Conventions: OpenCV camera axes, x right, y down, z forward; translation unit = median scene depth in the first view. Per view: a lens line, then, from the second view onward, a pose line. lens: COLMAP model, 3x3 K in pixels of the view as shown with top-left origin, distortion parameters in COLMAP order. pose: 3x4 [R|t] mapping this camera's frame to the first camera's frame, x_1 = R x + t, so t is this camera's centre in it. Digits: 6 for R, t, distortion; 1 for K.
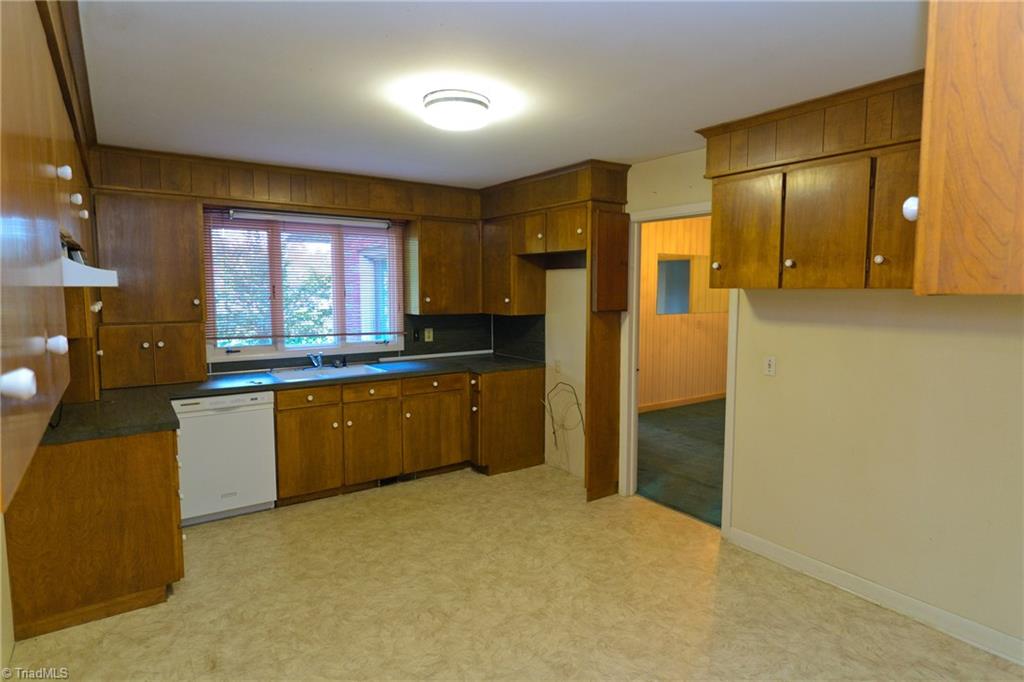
lens RADIAL K [[562.9, 0, 508.6], [0, 562.9, 339.8], [0, 0, 1]] dist [0.001194, 0.001185]
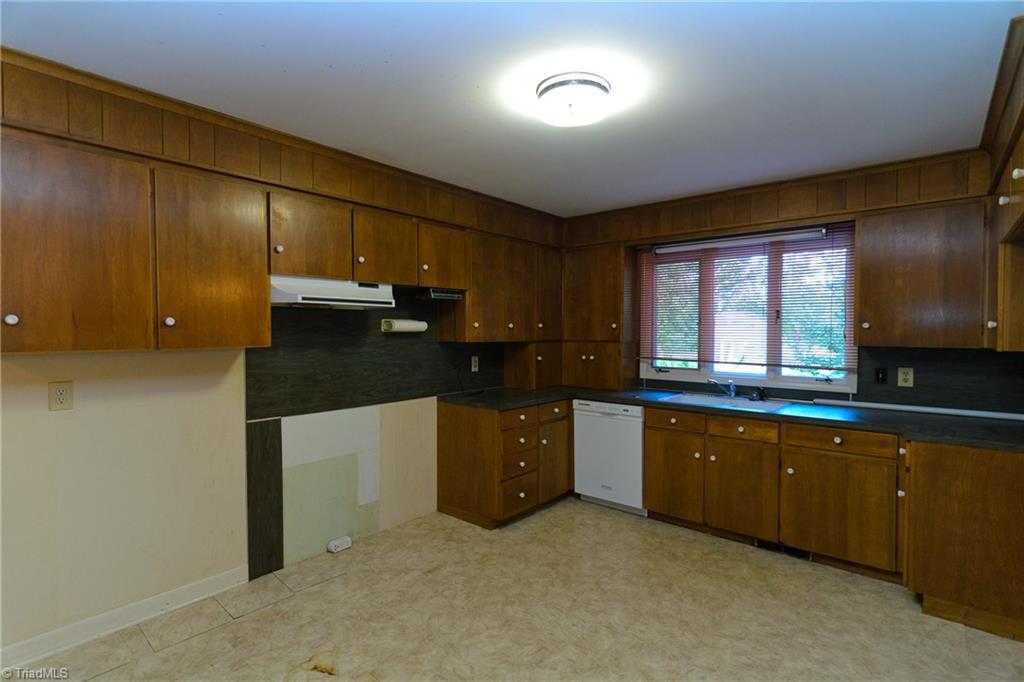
lens RADIAL K [[496.6, 0, 509.0], [0, 496.6, 339.5], [0, 0, 1]] dist [0.002717, 0.000887]
pose [[0.254539, 0.017710, -0.966900, 0.429703], [-0.090106, 0.995917, -0.005479, -0.009817], [0.962856, 0.088518, 0.255095, 0.478901]]
